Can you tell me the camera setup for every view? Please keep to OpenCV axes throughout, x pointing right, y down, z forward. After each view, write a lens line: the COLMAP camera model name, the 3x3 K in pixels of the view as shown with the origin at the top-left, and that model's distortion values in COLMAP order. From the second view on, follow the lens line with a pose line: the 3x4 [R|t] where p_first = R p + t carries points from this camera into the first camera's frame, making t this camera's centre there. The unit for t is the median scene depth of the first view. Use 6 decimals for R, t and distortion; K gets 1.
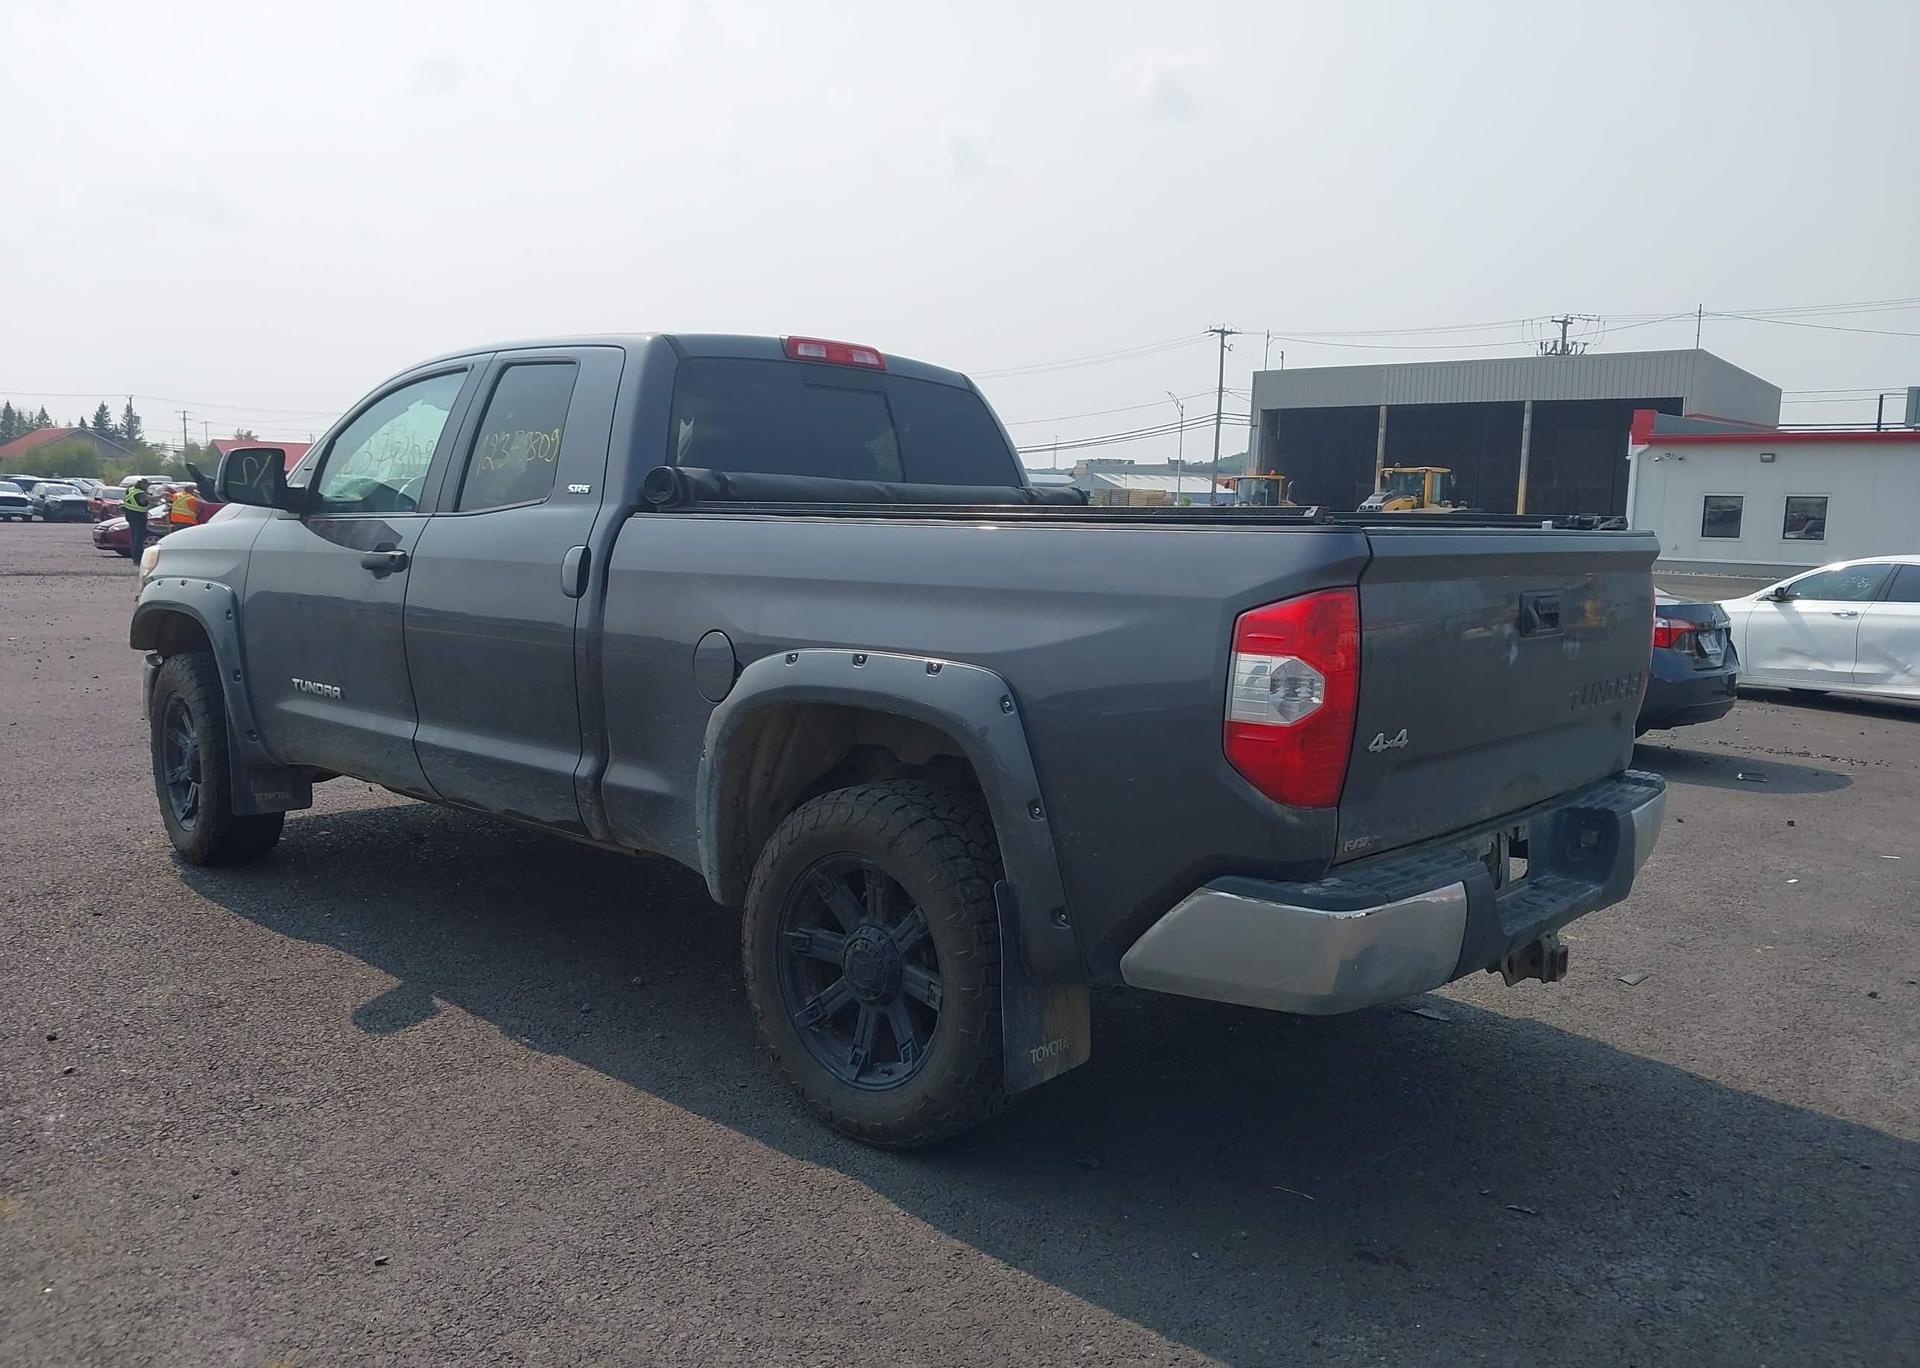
lens RADIAL K [[1533.4, 0, 960.0], [0, 1533.4, 684.0], [0, 0, 1]] dist [0.006411, -0.011556]
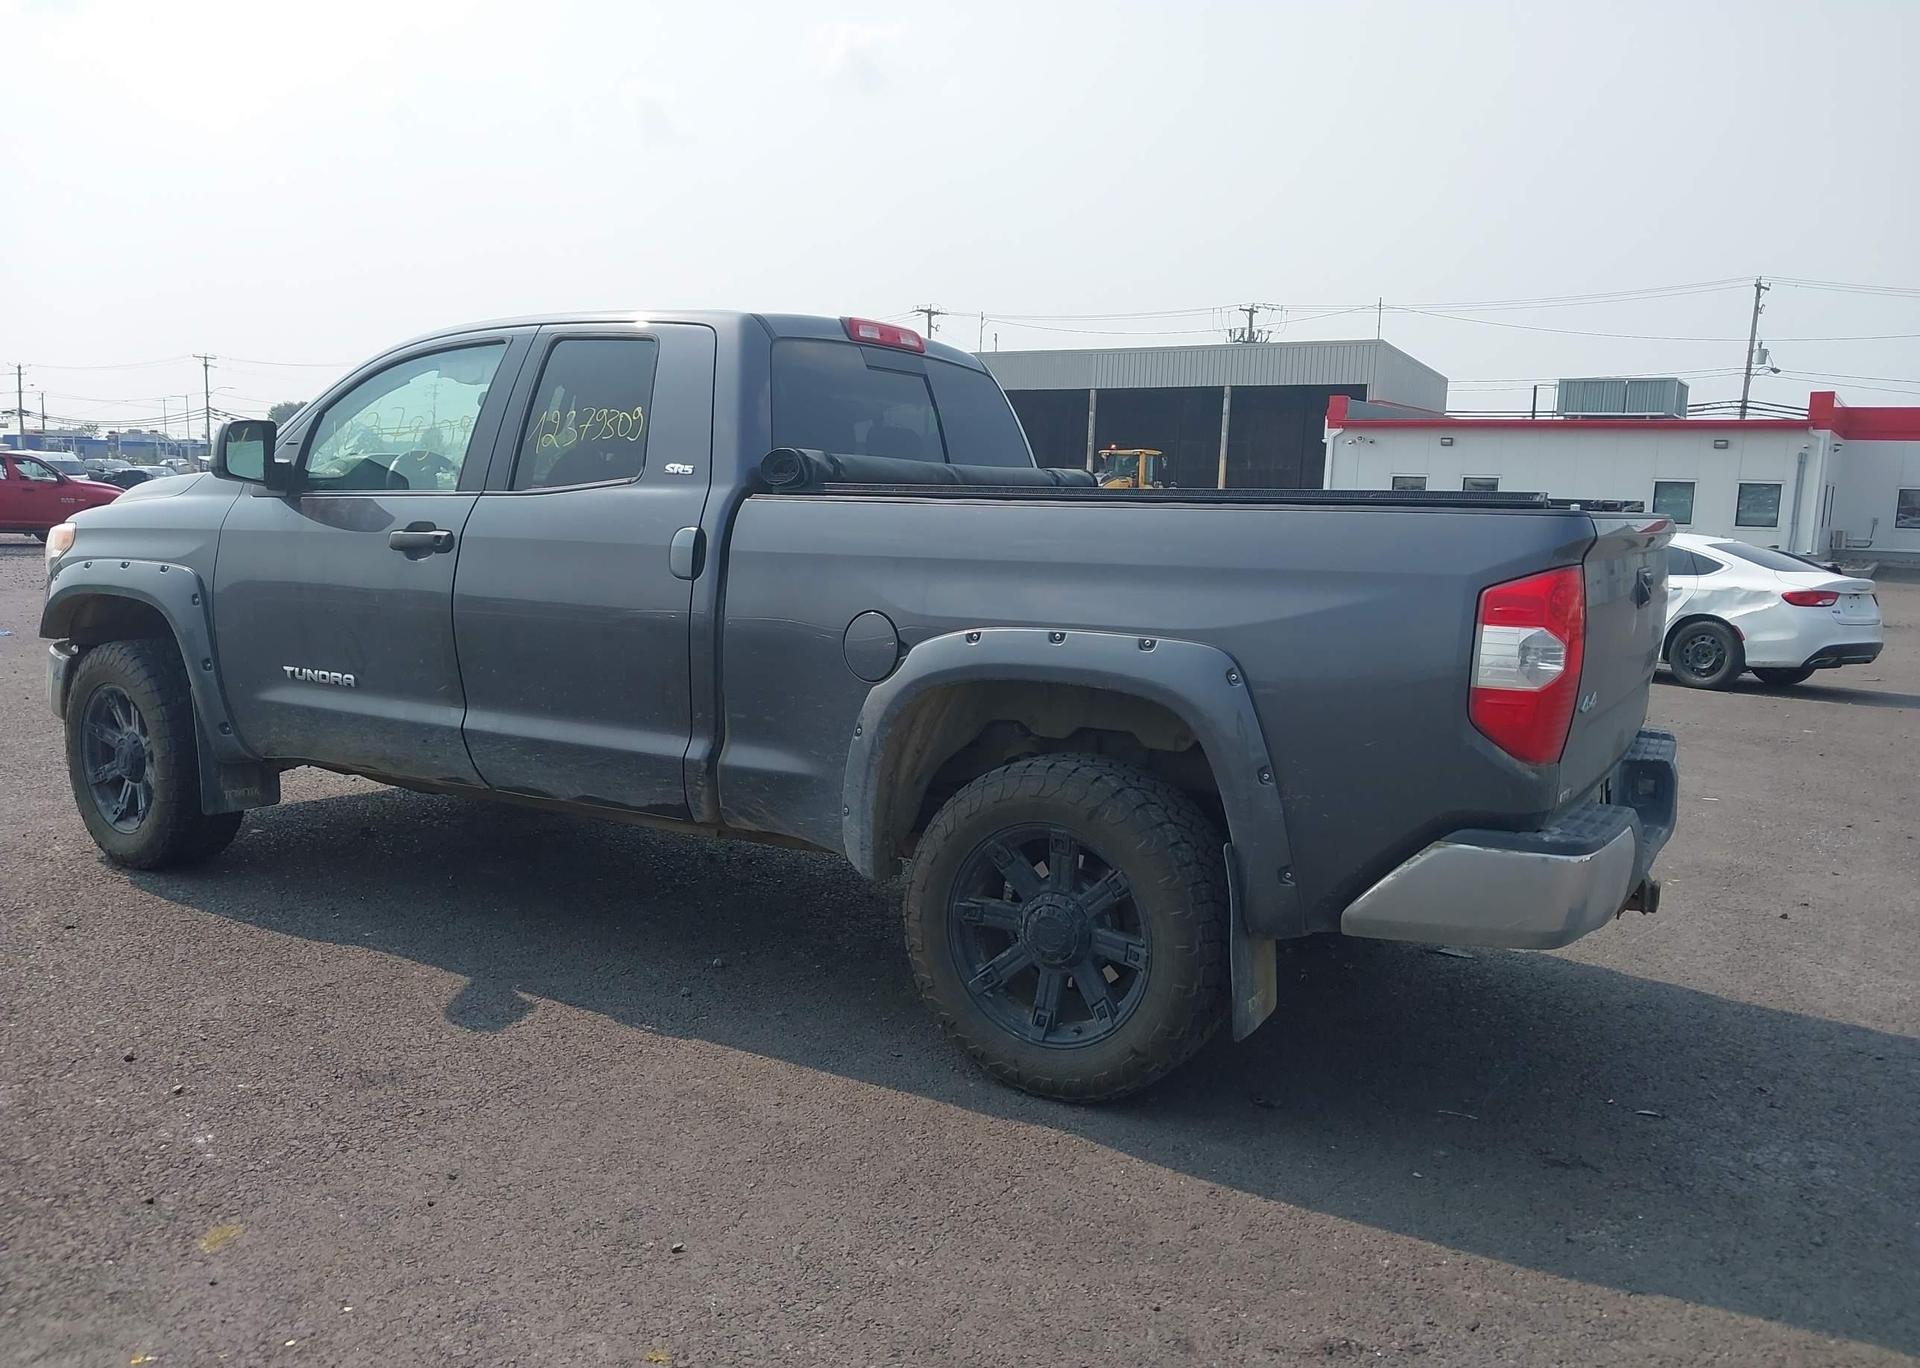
lens RADIAL K [[1522.6, 0, 960.3], [0, 1522.6, 693.3], [0, 0, 1]] dist [0.046991, -0.079616]
pose [[0.980206, -0.021469, 0.196815, -0.241483], [0.017208, 0.999580, 0.023337, -0.002380], [-0.197234, -0.019488, 0.980163, -0.002340]]
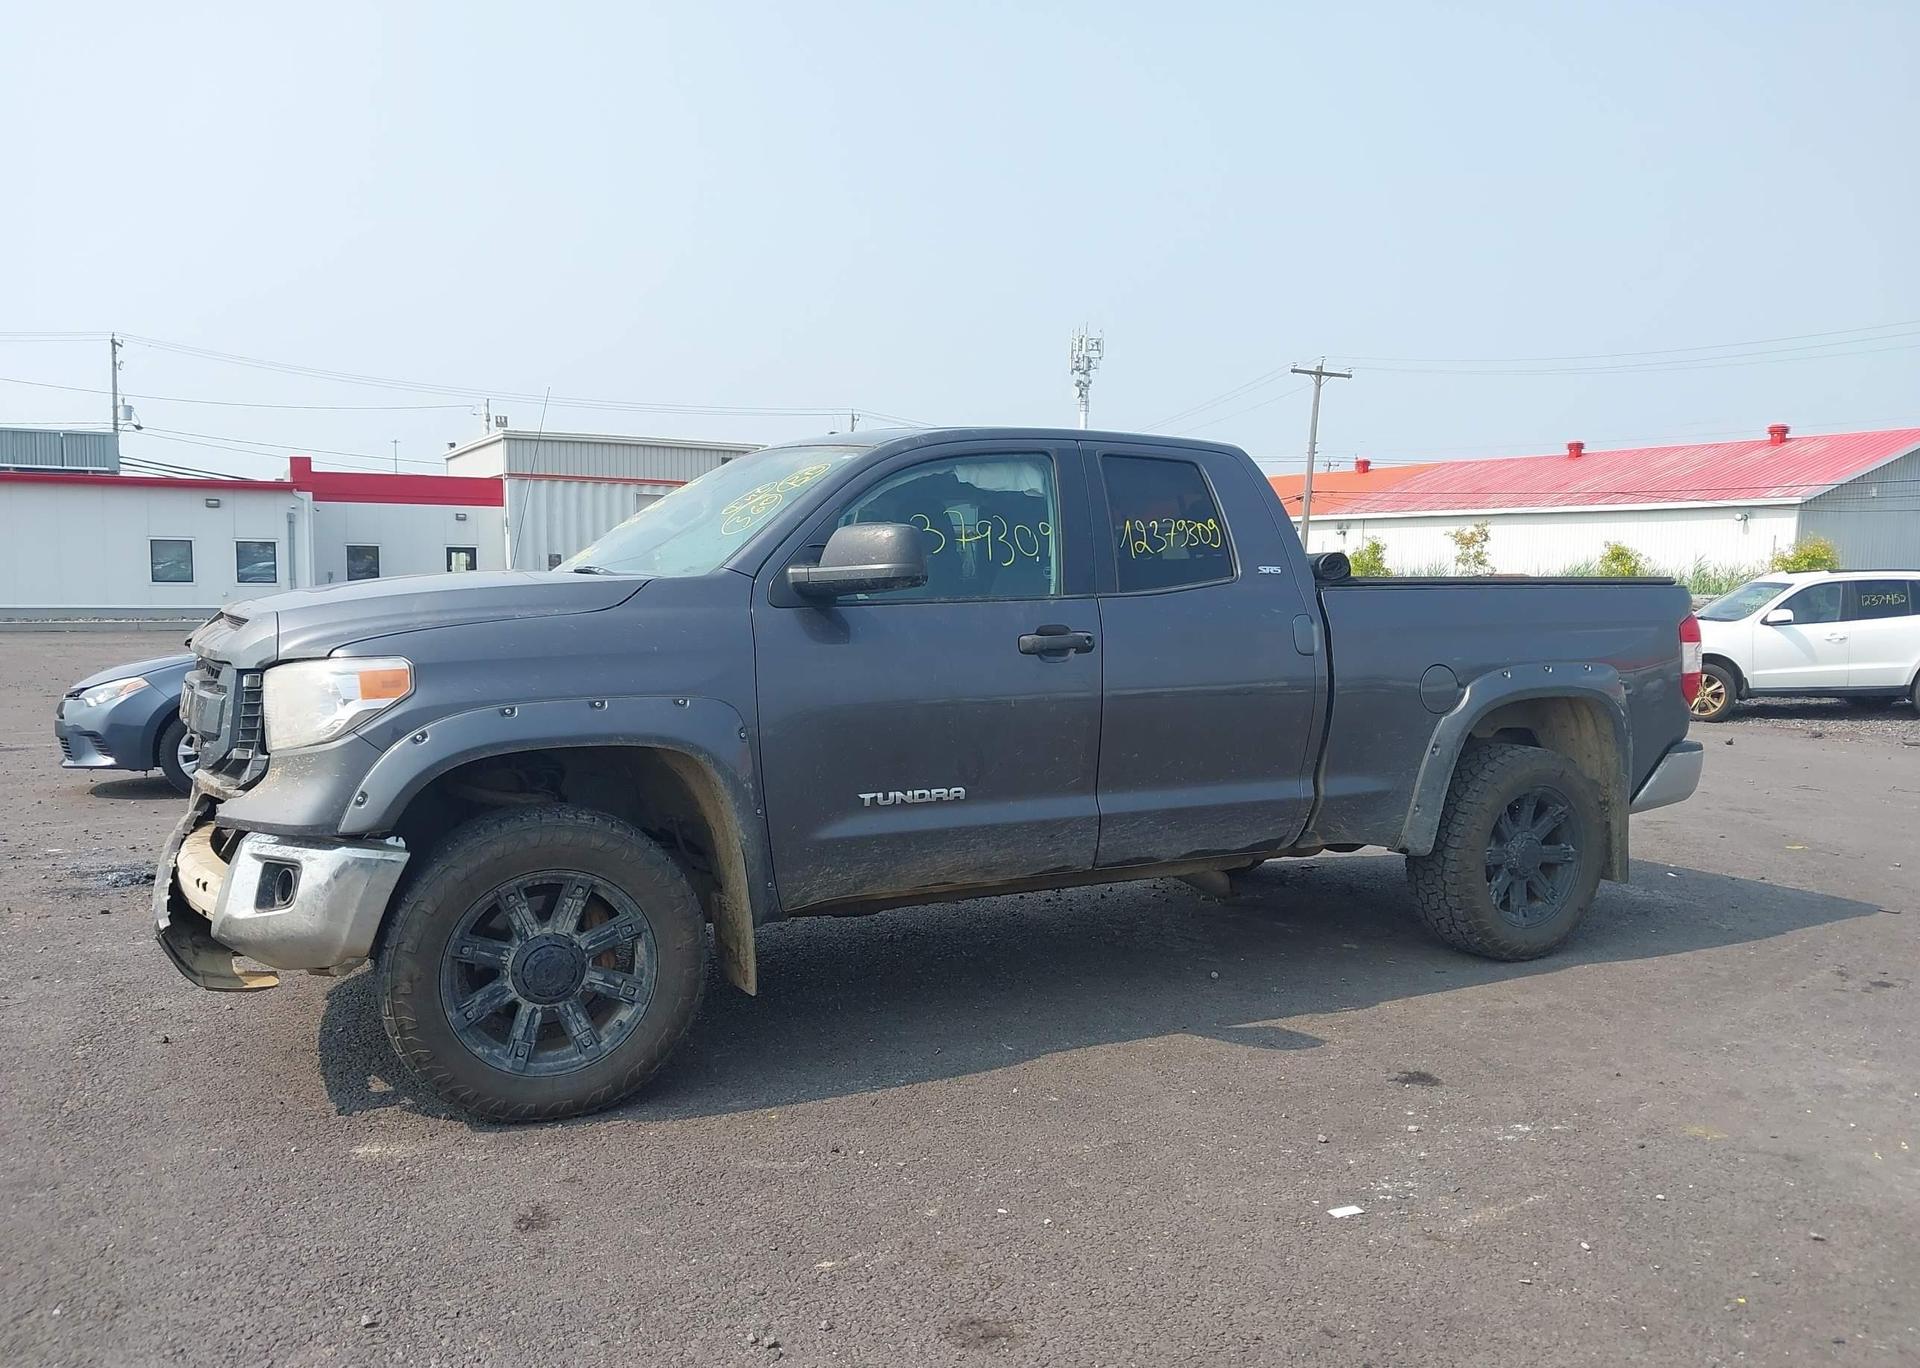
lens RADIAL K [[1533.6, 0, 989.3], [0, 1533.6, 650.5], [0, 0, 1]] dist [0.068133, -0.159154]
pose [[0.302236, -0.064688, 0.951036, -1.362284], [0.105521, 0.993833, 0.034065, -0.116663], [-0.947375, 0.090058, 0.307198, 0.756313]]
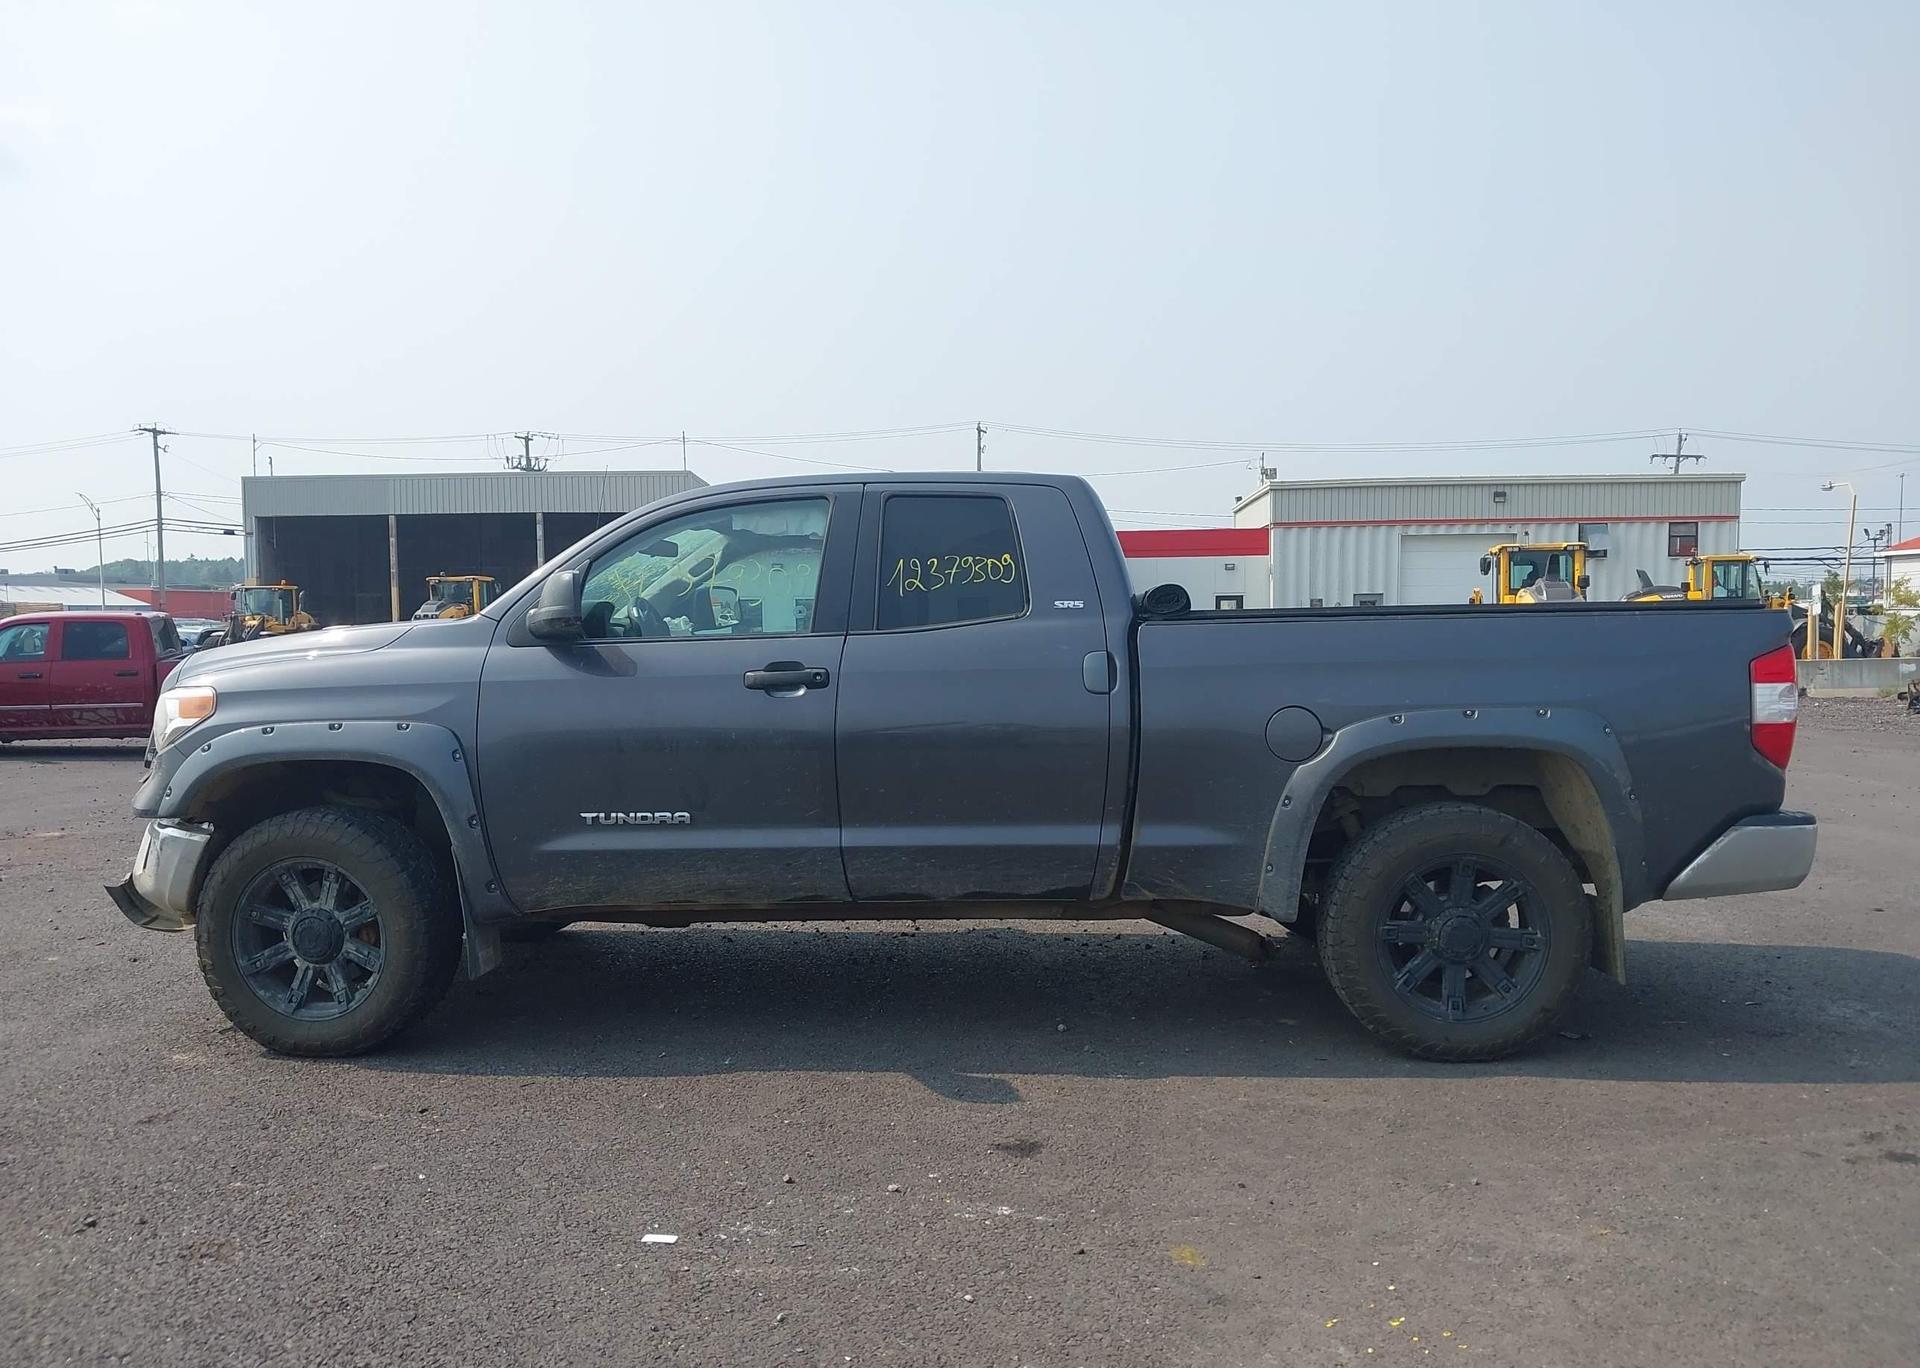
lens RADIAL K [[1508.5, 0, 960.0], [0, 1508.5, 684.0], [0, 0, 1]] dist [0.151508, -0.379063]
pose [[0.765738, -0.056706, 0.640647, -0.963893], [0.100372, 0.994437, -0.031949, -0.033685], [-0.635272, 0.088767, 0.767170, 0.144700]]
